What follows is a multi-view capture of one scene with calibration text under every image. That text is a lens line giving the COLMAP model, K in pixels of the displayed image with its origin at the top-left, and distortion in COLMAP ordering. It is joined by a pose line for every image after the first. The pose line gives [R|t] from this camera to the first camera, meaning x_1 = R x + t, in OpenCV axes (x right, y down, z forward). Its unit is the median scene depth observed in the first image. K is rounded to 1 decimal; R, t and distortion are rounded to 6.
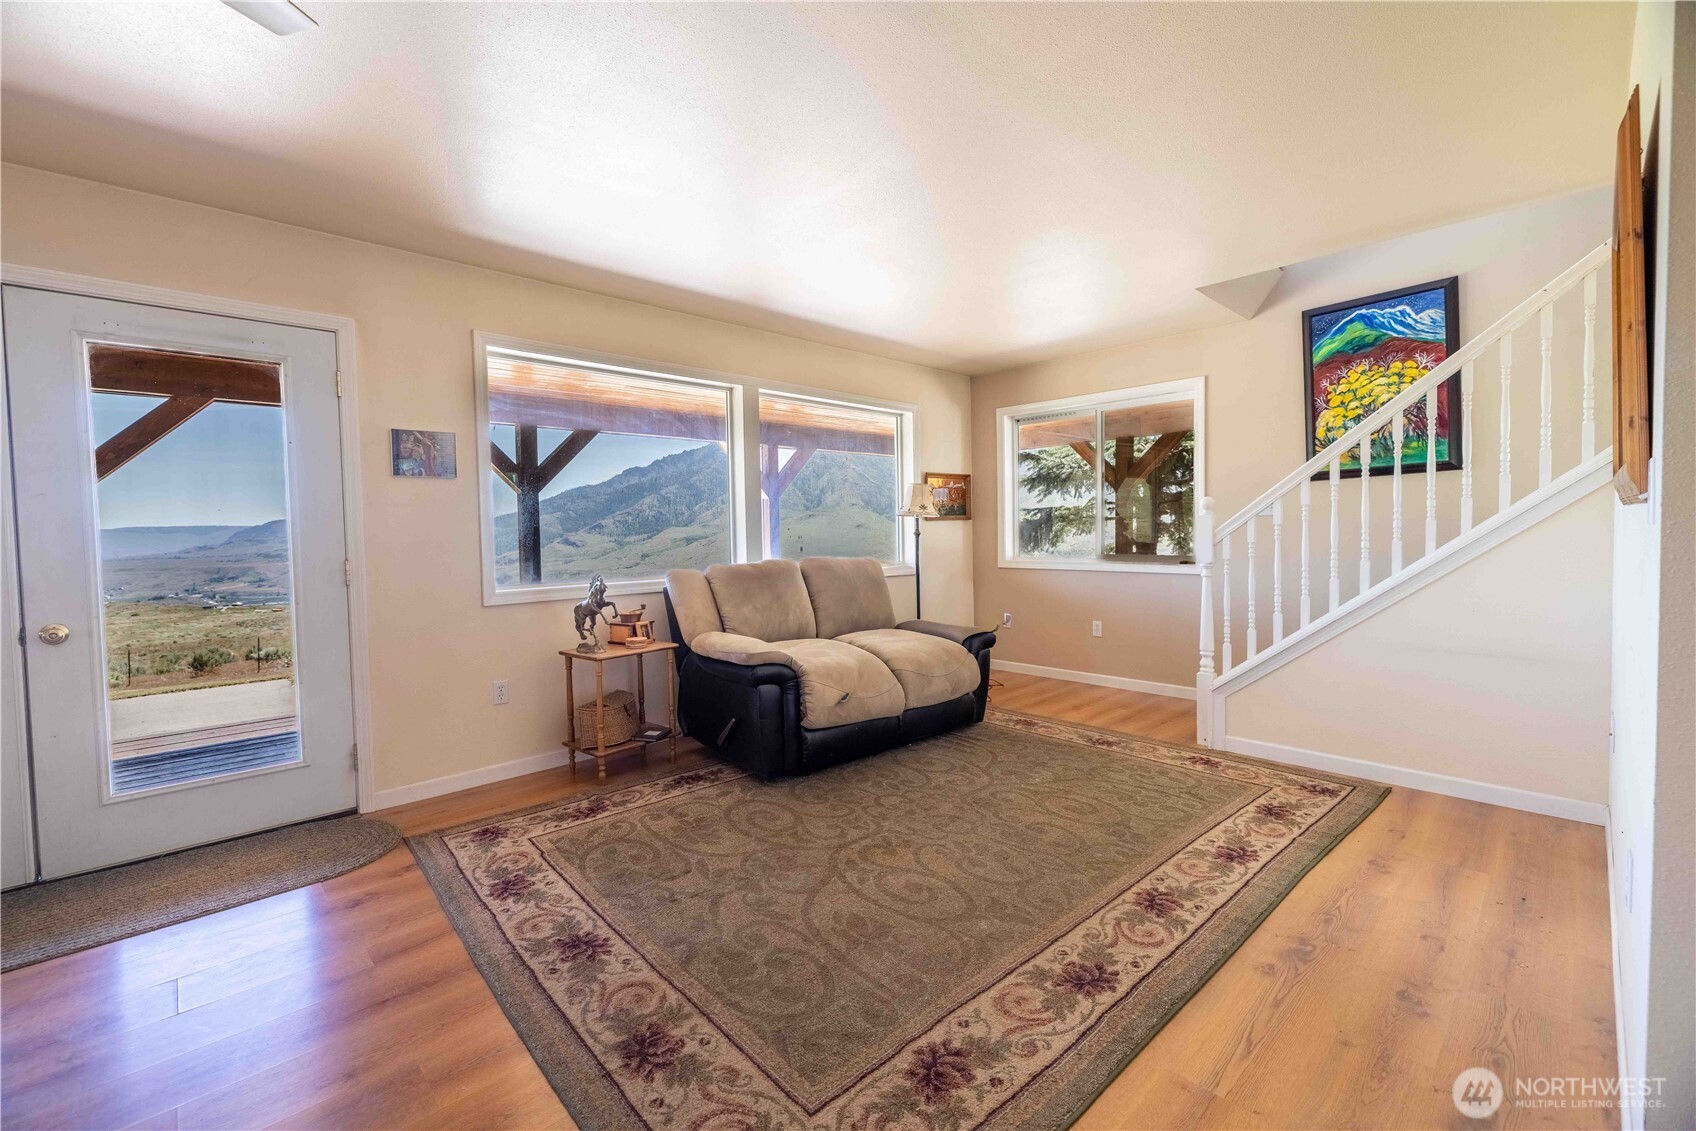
lens RADIAL K [[714.3, 0, 834.6], [0, 714.3, 563.4], [0, 0, 1]] dist [0.001185, 0.000594]
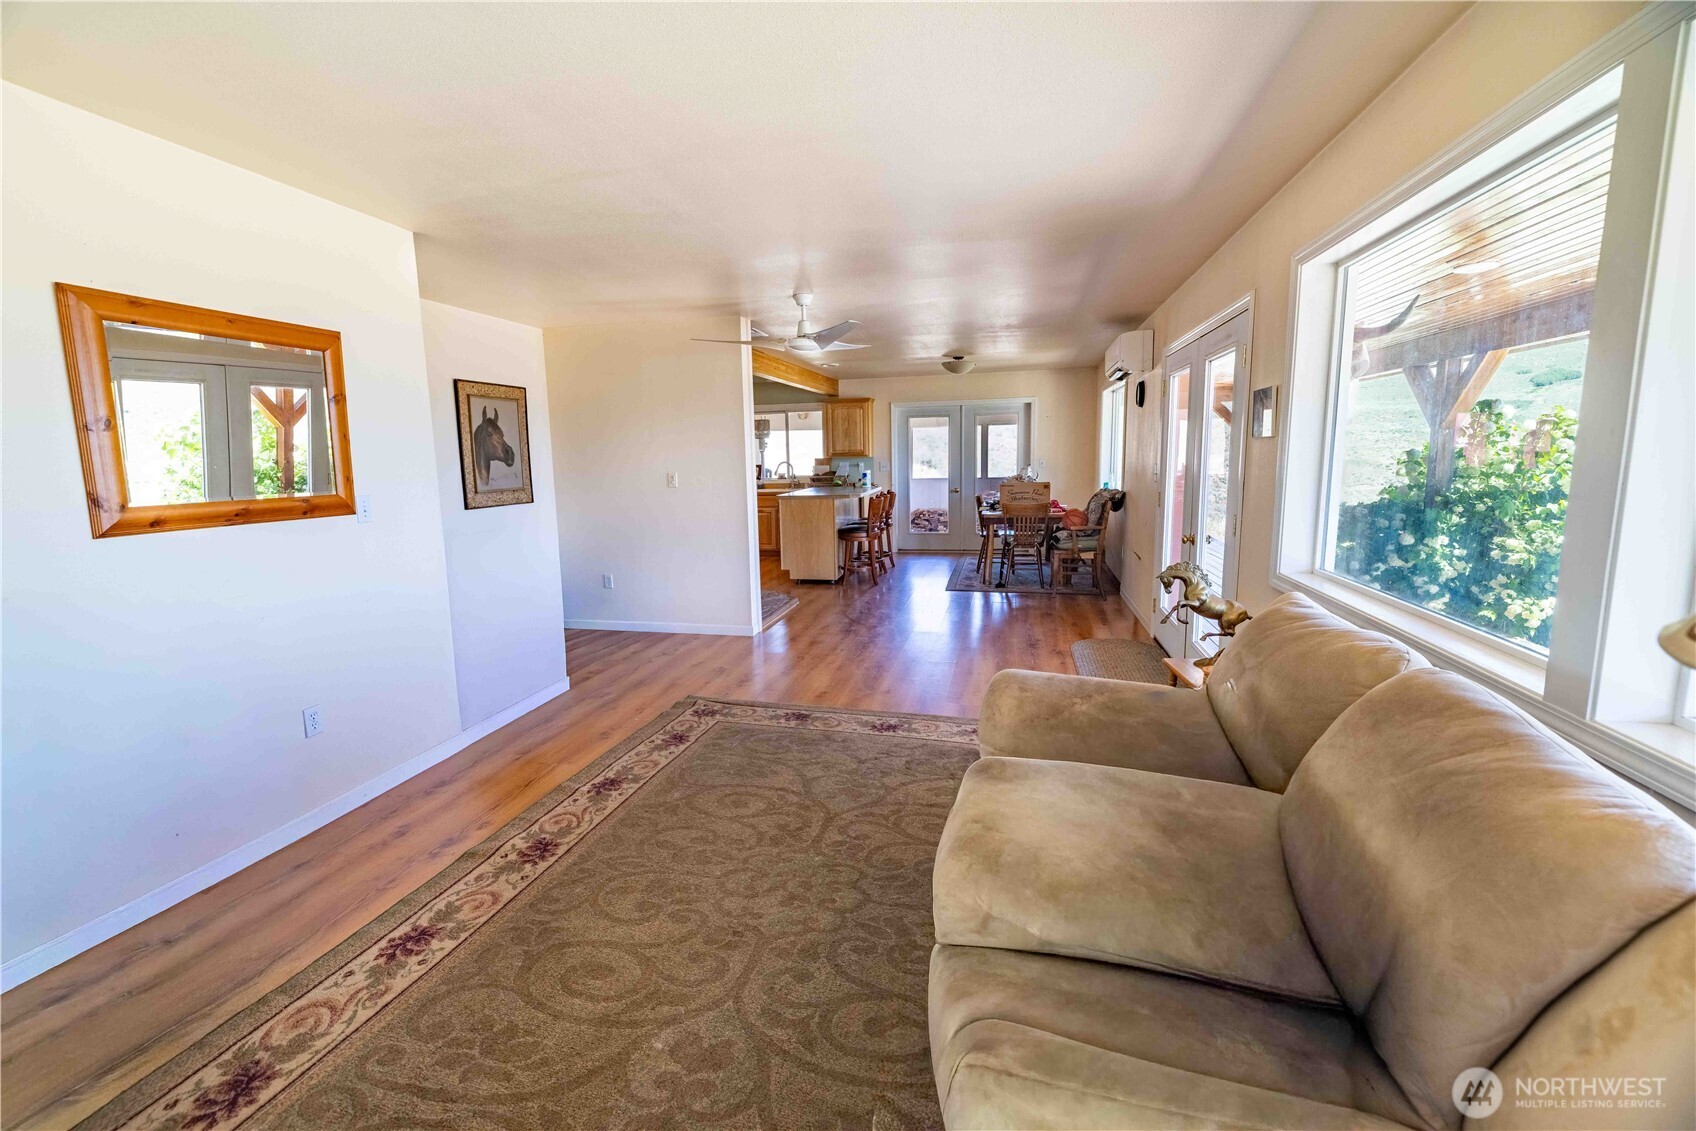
lens RADIAL K [[714.3, 0, 846.1], [0, 714.3, 555.7], [0, 0, 1]] dist [0.001185, 0.000594]
pose [[-0.828877, 0.110701, -0.548369, 0.502115], [0.003635, 0.981271, 0.192598, -0.179341], [0.559419, 0.157646, -0.813755, 1.738394]]
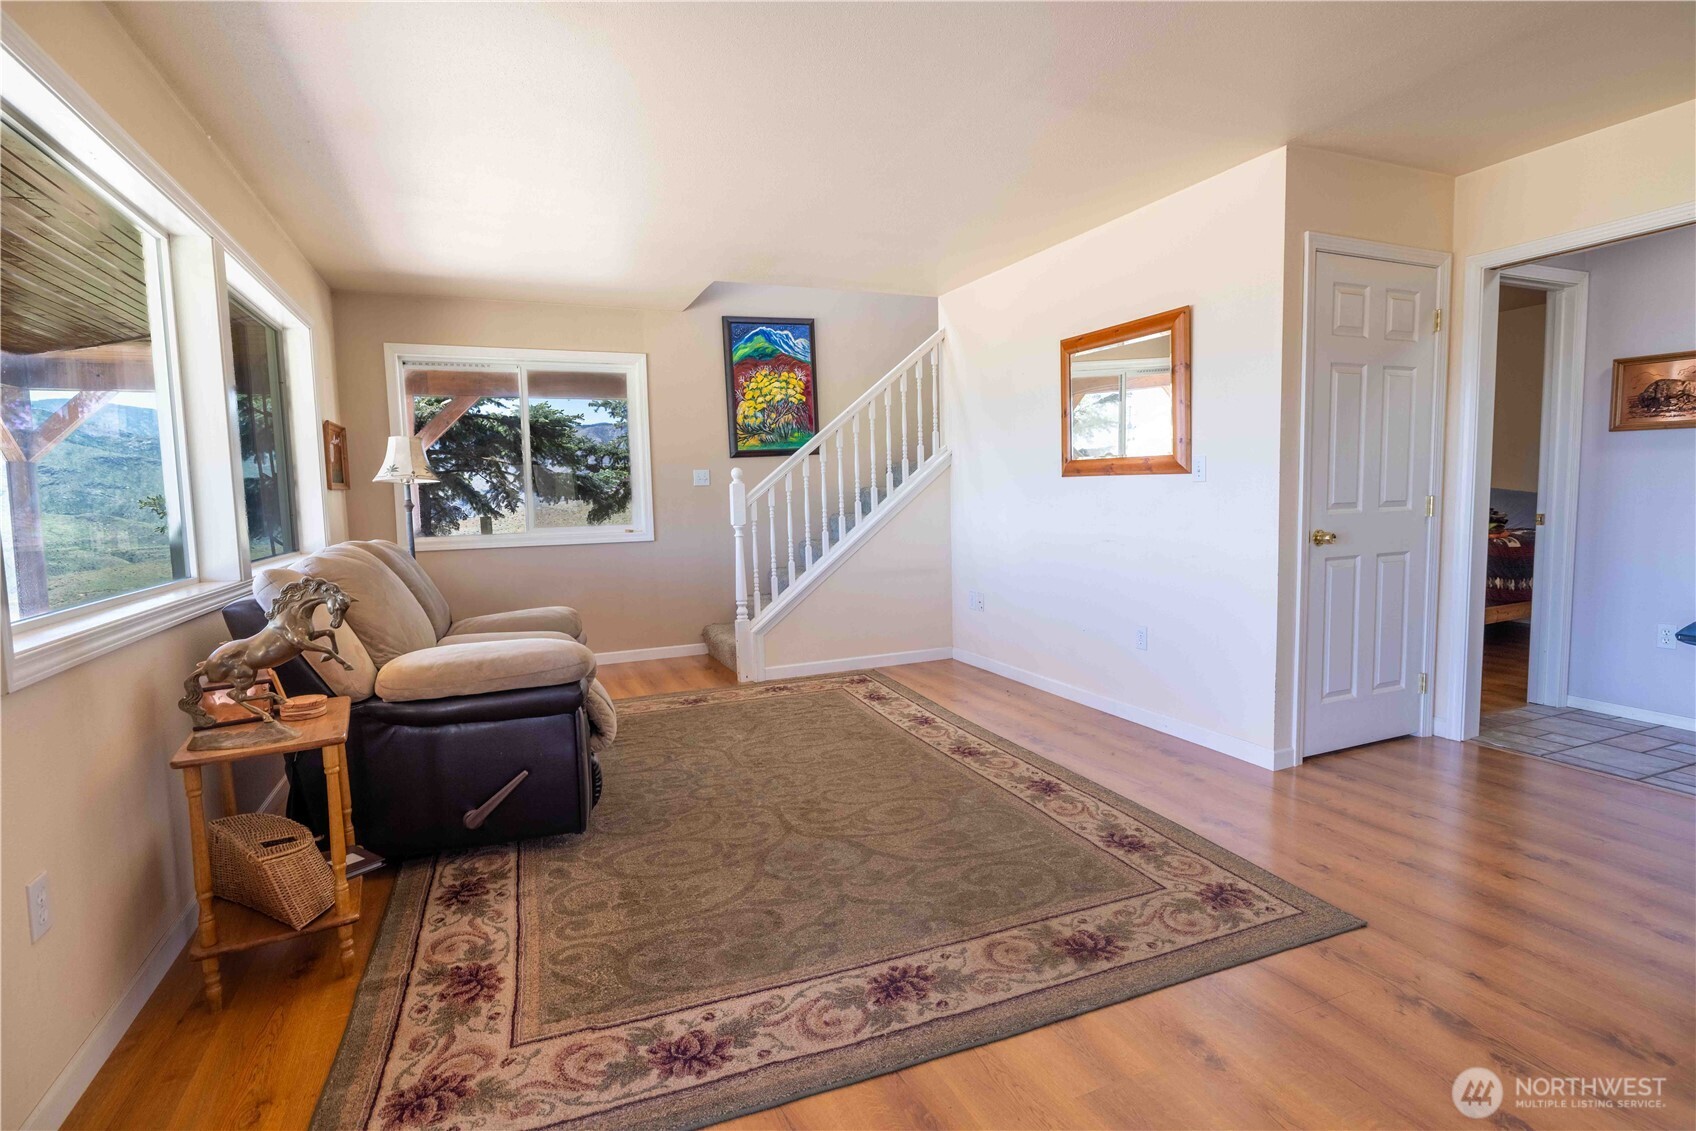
lens RADIAL K [[814.5, 0, 845.2], [0, 814.5, 565.9], [0, 0, 1]] dist [-0.003563, -0.000157]
pose [[0.339992, -0.079672, 0.937047, -0.902128], [0.063367, 0.996081, 0.061700, -0.007239], [-0.938291, 0.038400, 0.343708, 0.530154]]
